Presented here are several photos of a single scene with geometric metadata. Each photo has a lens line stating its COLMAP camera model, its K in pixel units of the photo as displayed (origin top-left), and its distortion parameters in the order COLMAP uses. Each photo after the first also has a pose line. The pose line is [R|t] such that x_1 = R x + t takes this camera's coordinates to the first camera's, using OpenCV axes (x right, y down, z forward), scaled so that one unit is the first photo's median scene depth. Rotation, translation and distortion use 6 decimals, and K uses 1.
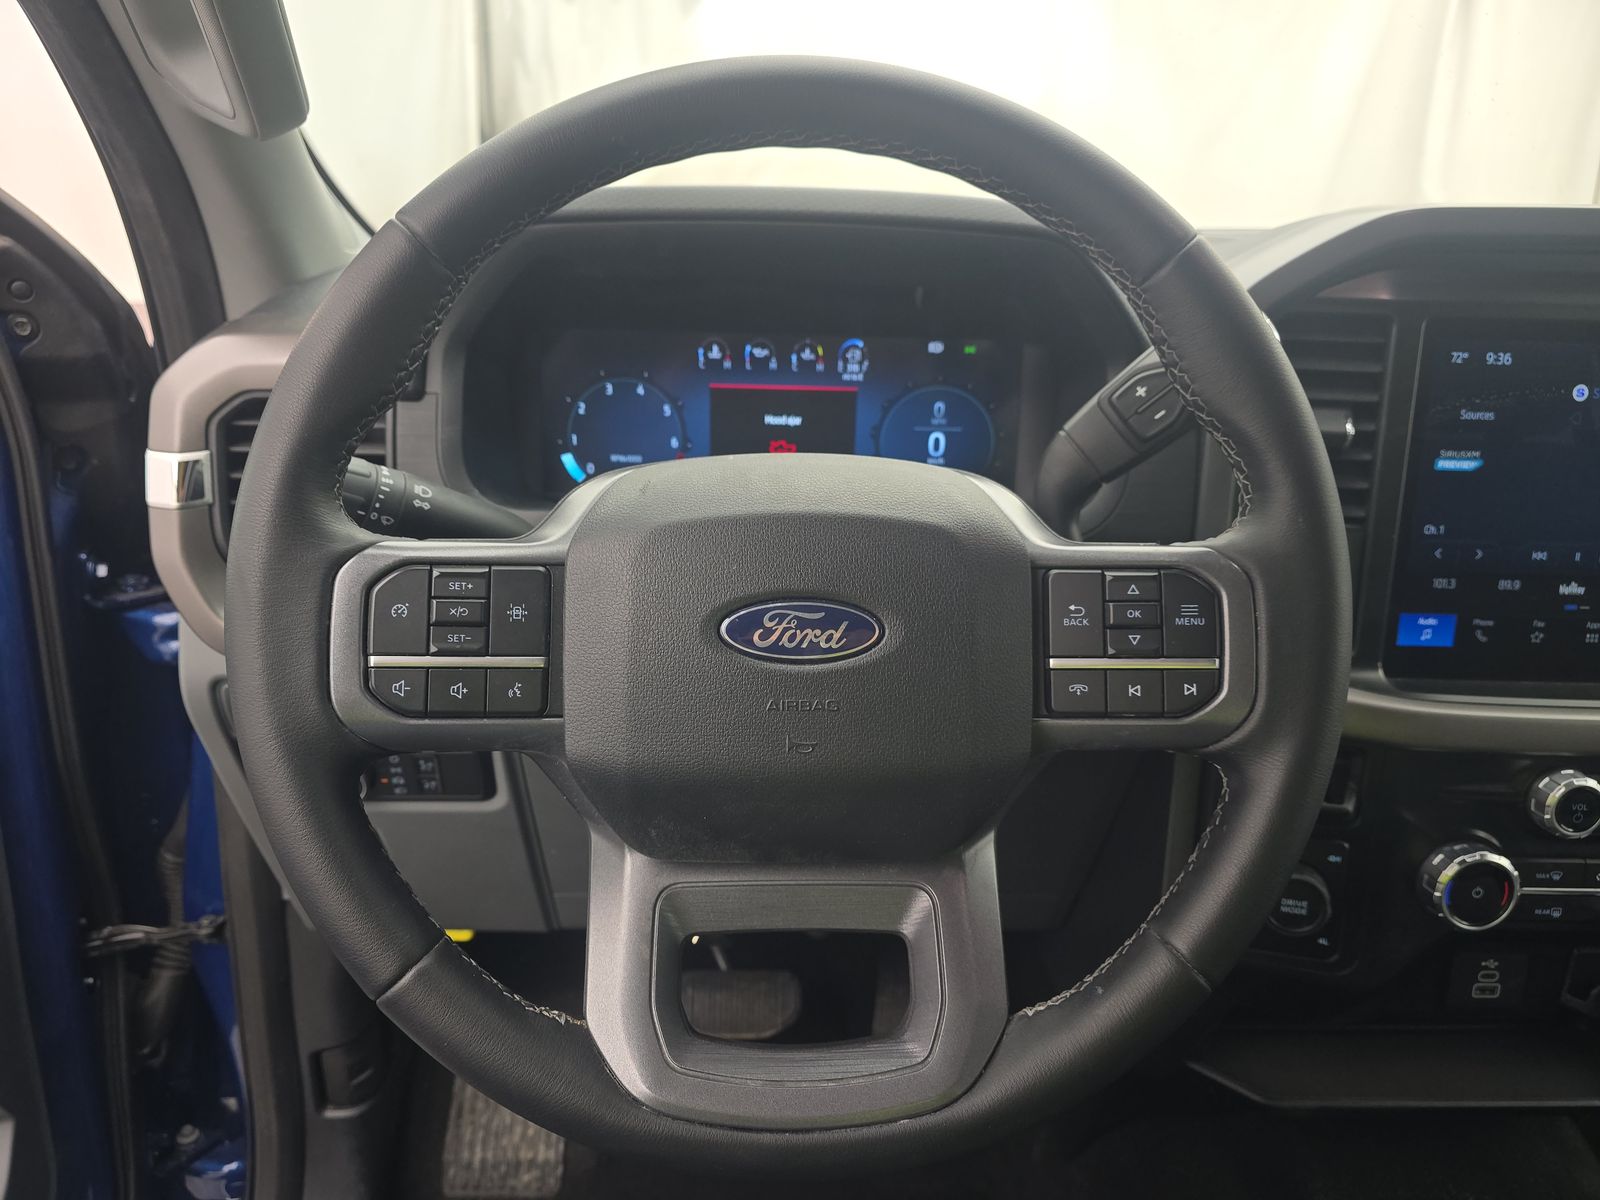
lens RADIAL K [[1078.7, 0, 790.3], [0, 1078.7, 605.3], [0, 0, 1]] dist [0.058629, -0.051696]
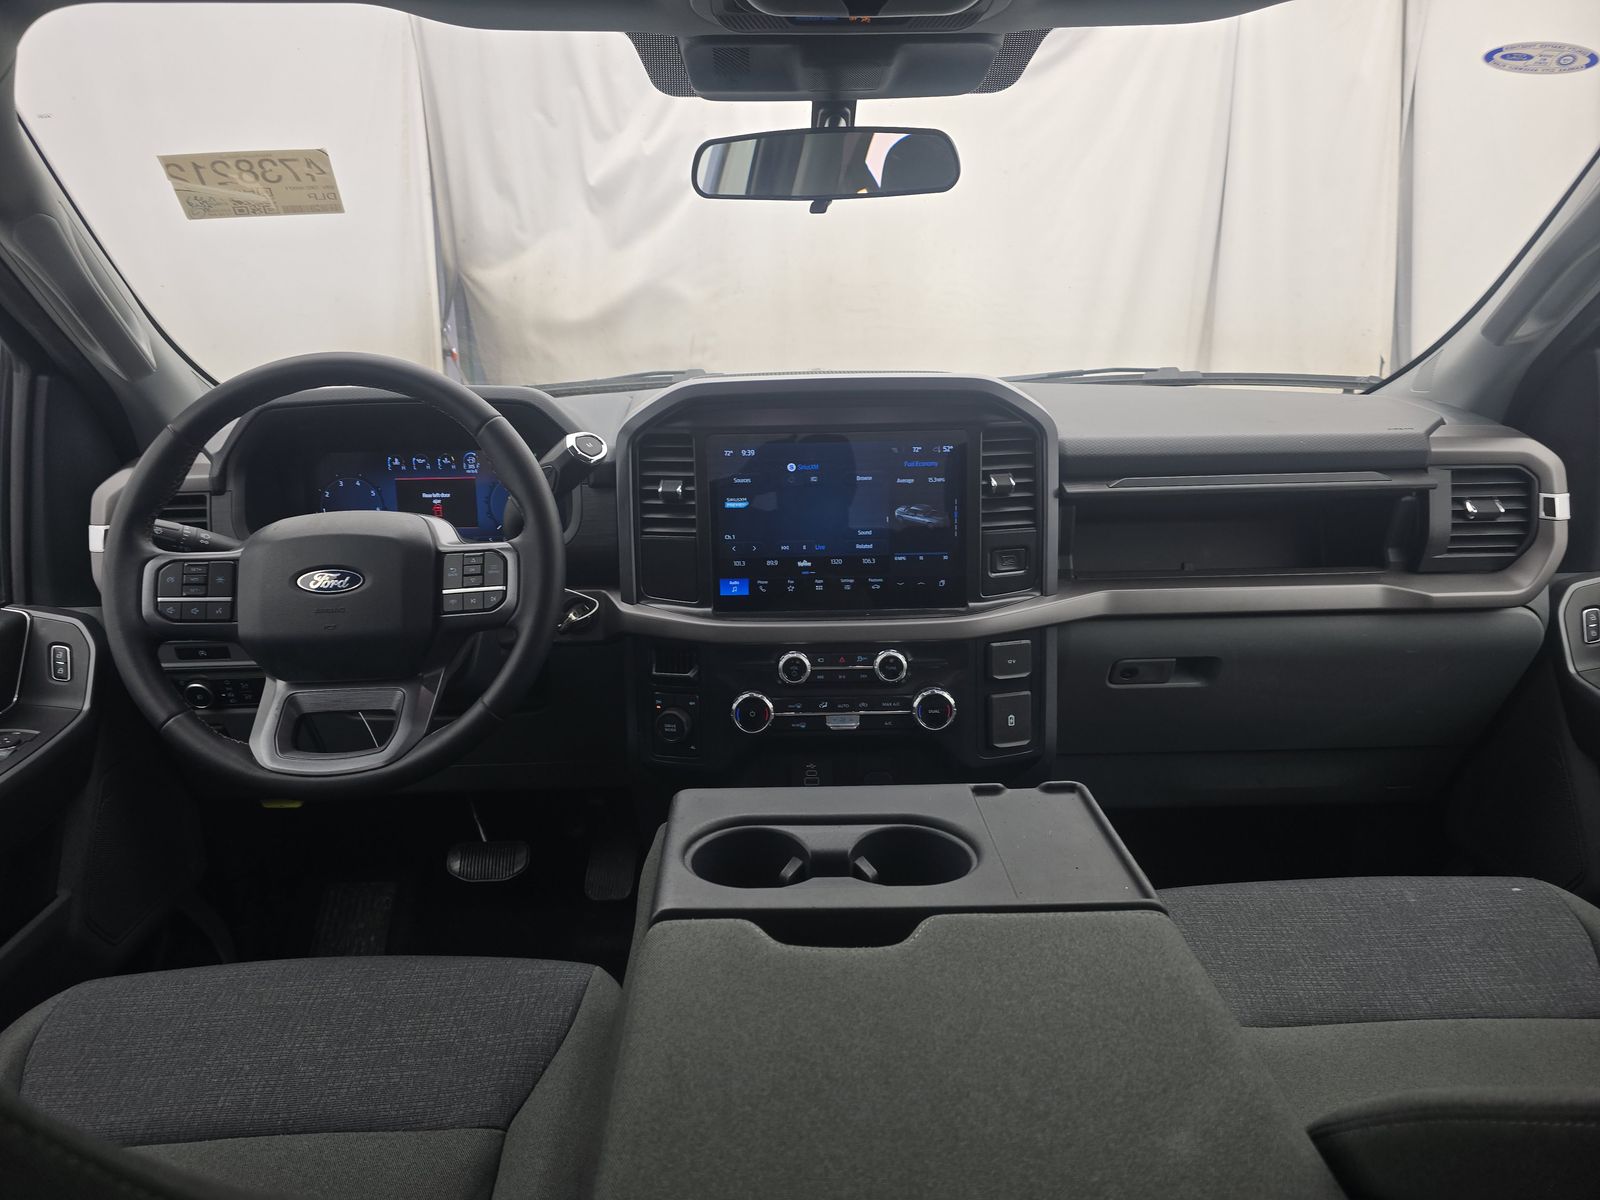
lens RADIAL K [[1063.6, 0, 800.0], [0, 1063.6, 600.0], [0, 0, 1]] dist [0.056634, -0.078093]
pose [[0.998909, -0.043754, -0.016332, 0.735935], [0.042609, 0.996982, -0.064898, 0.178330], [0.019122, 0.064132, 0.997758, -0.942989]]
